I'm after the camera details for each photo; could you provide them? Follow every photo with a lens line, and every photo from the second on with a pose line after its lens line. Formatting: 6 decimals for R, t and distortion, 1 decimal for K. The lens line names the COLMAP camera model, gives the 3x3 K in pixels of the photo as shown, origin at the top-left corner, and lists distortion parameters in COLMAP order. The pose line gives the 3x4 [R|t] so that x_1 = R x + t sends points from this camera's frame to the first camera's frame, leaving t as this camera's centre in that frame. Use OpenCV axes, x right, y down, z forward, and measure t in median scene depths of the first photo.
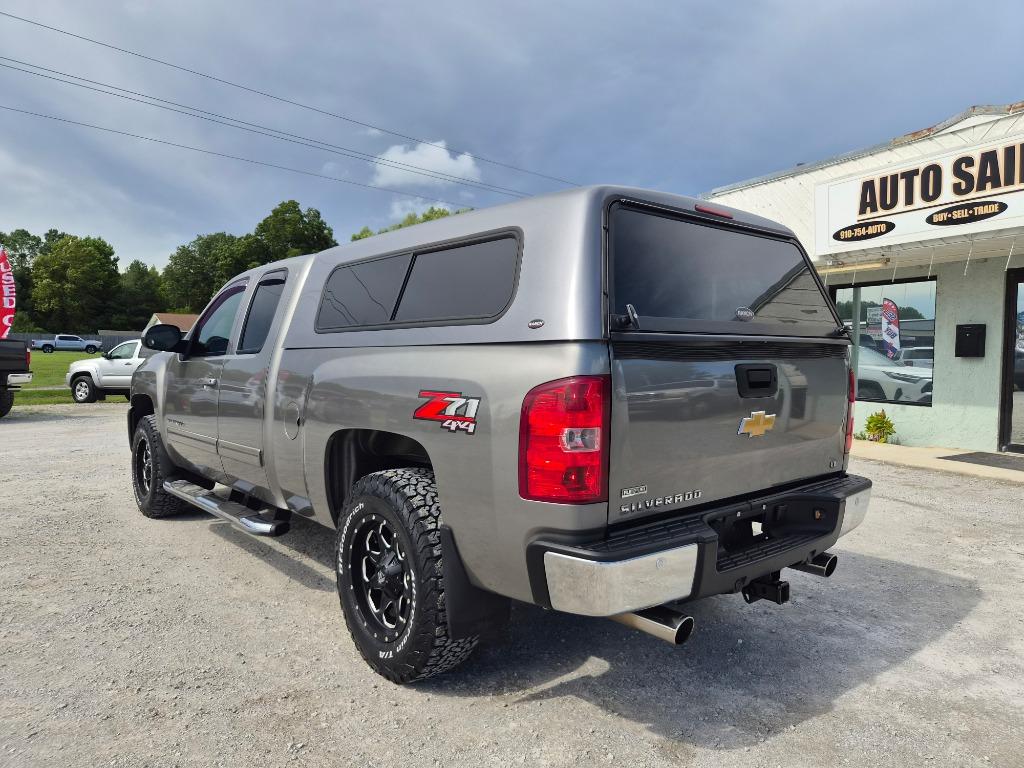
lens RADIAL K [[688.6, 0, 514.5], [0, 688.6, 383.6], [0, 0, 1]] dist [0.050787, -0.030956]
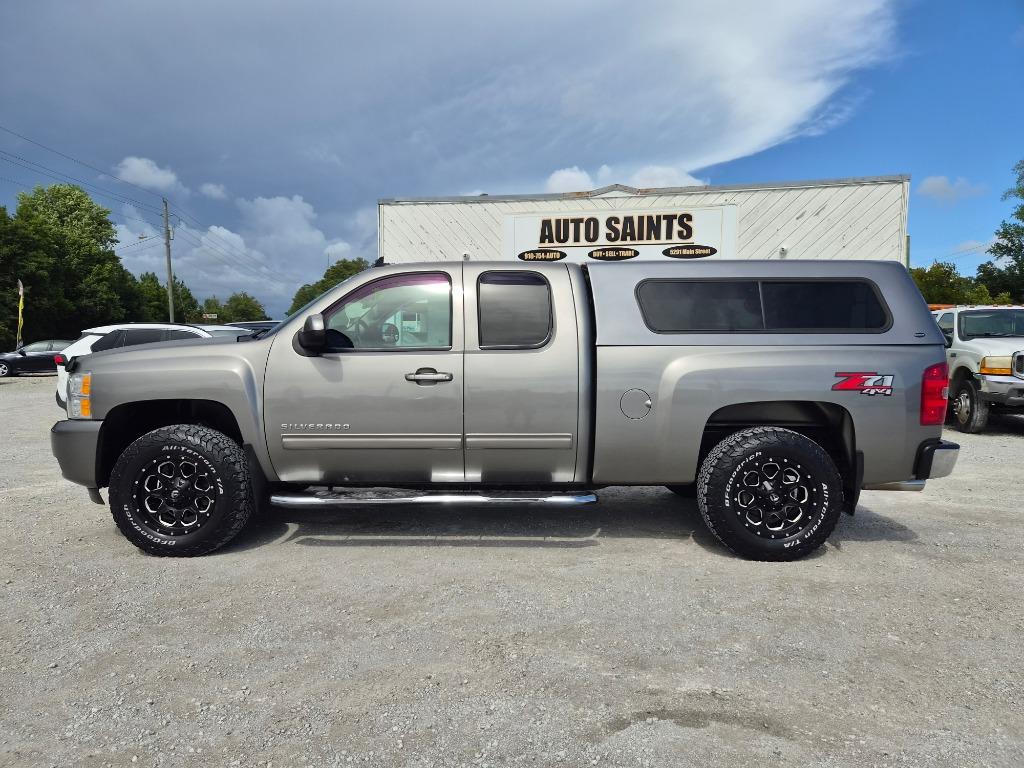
lens RADIAL K [[688.6, 0, 500.4], [0, 688.6, 393.4], [0, 0, 1]] dist [0.050787, -0.030956]
pose [[0.665993, -0.052739, 0.744091, -0.652768], [0.027094, 0.998550, 0.046524, -0.013873], [-0.745466, -0.010825, 0.666456, 0.166480]]
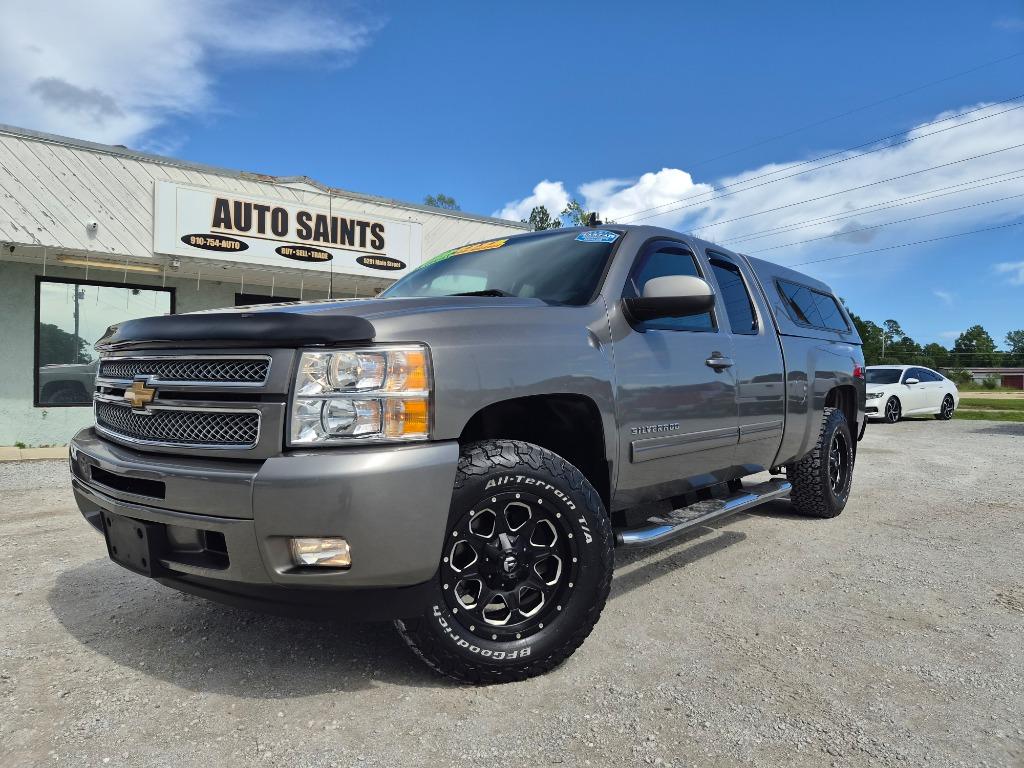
lens RADIAL K [[688.6, 0, 516.5], [0, 688.6, 382.3], [0, 0, 1]] dist [0.050787, -0.030956]
pose [[-0.156454, -0.005455, 0.987670, -0.720346], [0.035297, 0.999315, 0.011111, 0.003528], [-0.987054, 0.036601, -0.156155, 0.797226]]
